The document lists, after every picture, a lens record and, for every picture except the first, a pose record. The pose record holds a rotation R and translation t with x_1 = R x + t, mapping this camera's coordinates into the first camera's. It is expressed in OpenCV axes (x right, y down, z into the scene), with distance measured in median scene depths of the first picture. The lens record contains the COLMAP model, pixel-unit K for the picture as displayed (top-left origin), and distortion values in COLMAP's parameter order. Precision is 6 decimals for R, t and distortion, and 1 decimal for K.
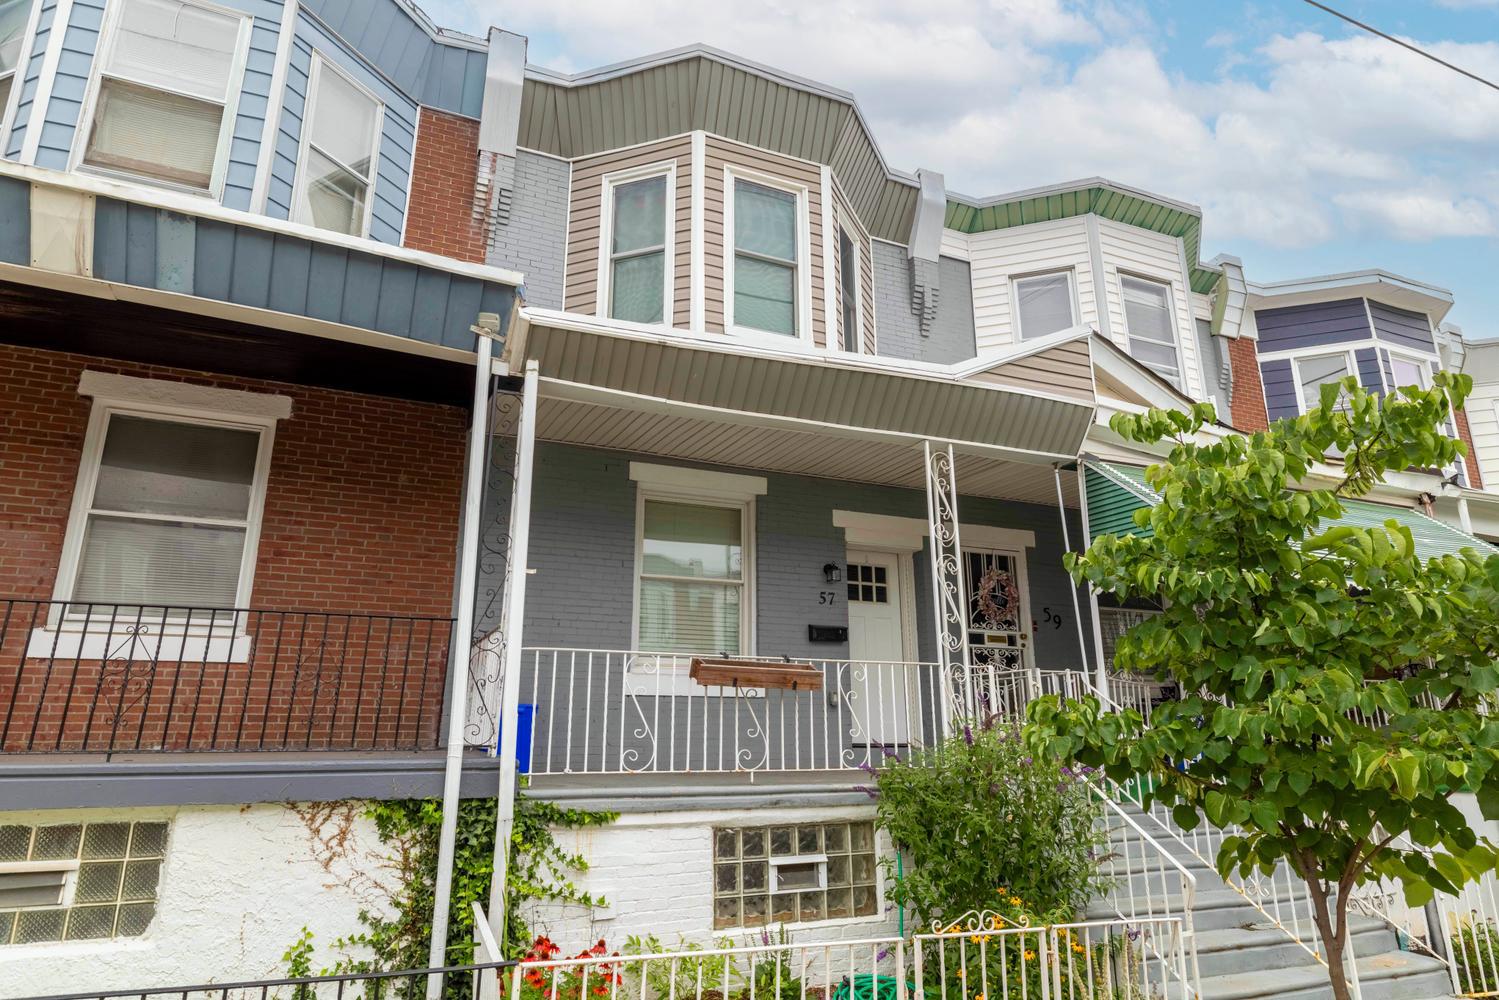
lens RADIAL K [[881.2, 0, 749.9], [0, 881.2, 501.2], [0, 0, 1]] dist [-0.001532, -0.001052]
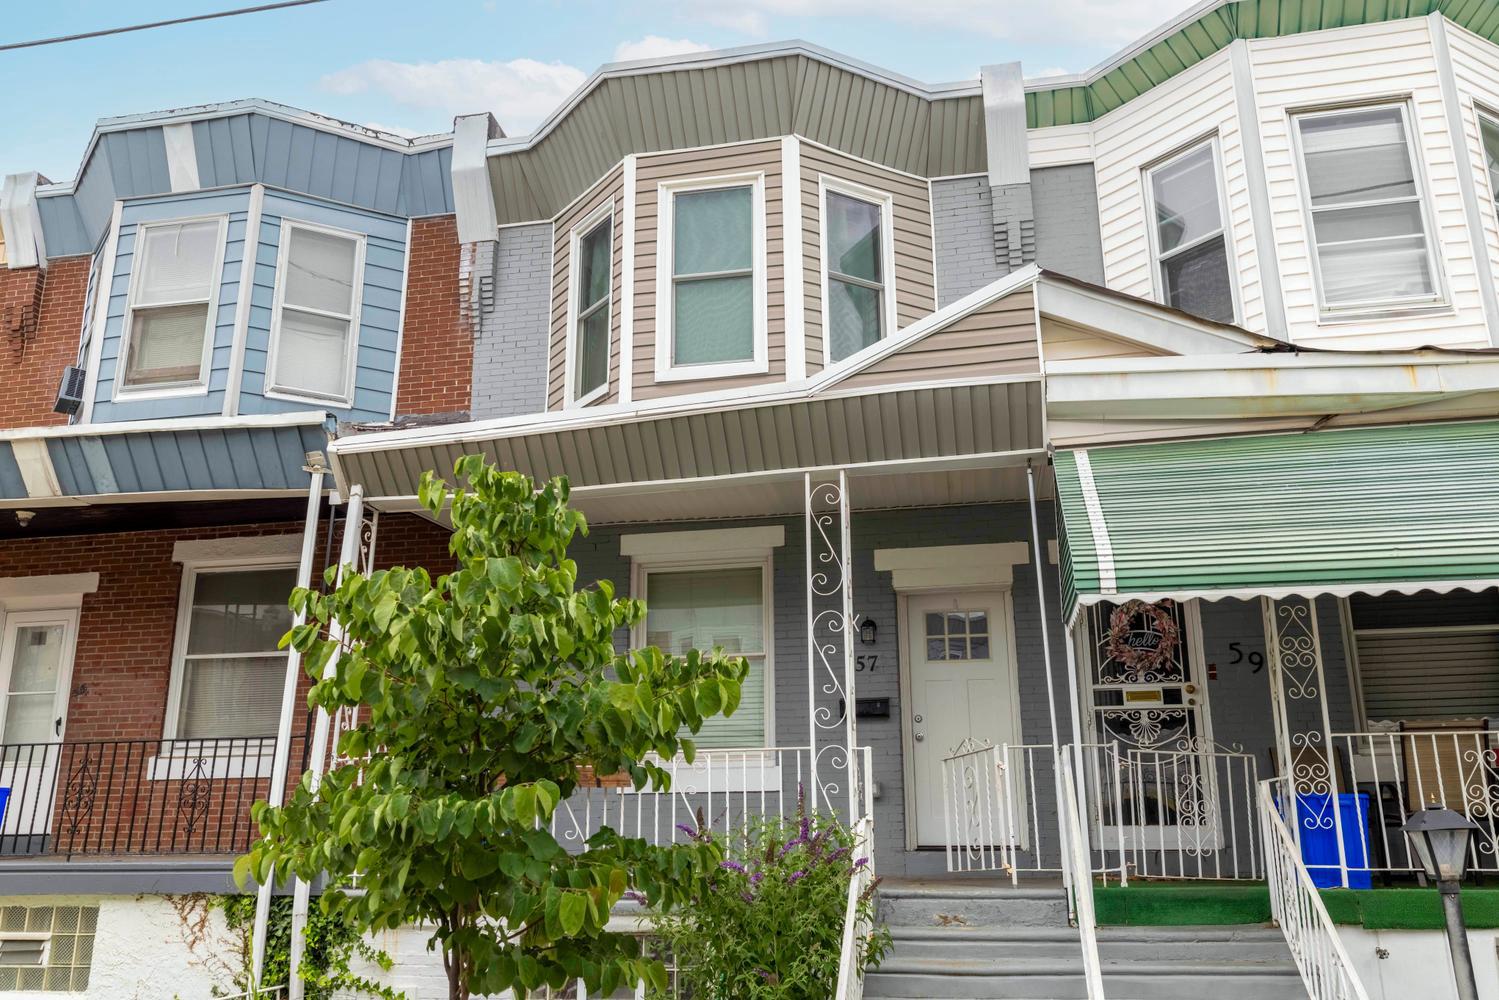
lens RADIAL K [[1240.2, 0, 750.3], [0, 1240.2, 500.0], [0, 0, 1]] dist [-0.006807, 0.002416]
pose [[0.818355, -0.159276, -0.552201, 0.881648], [0.155309, 0.986370, -0.054341, 0.011448], [0.553330, -0.041291, 0.831938, 0.018647]]
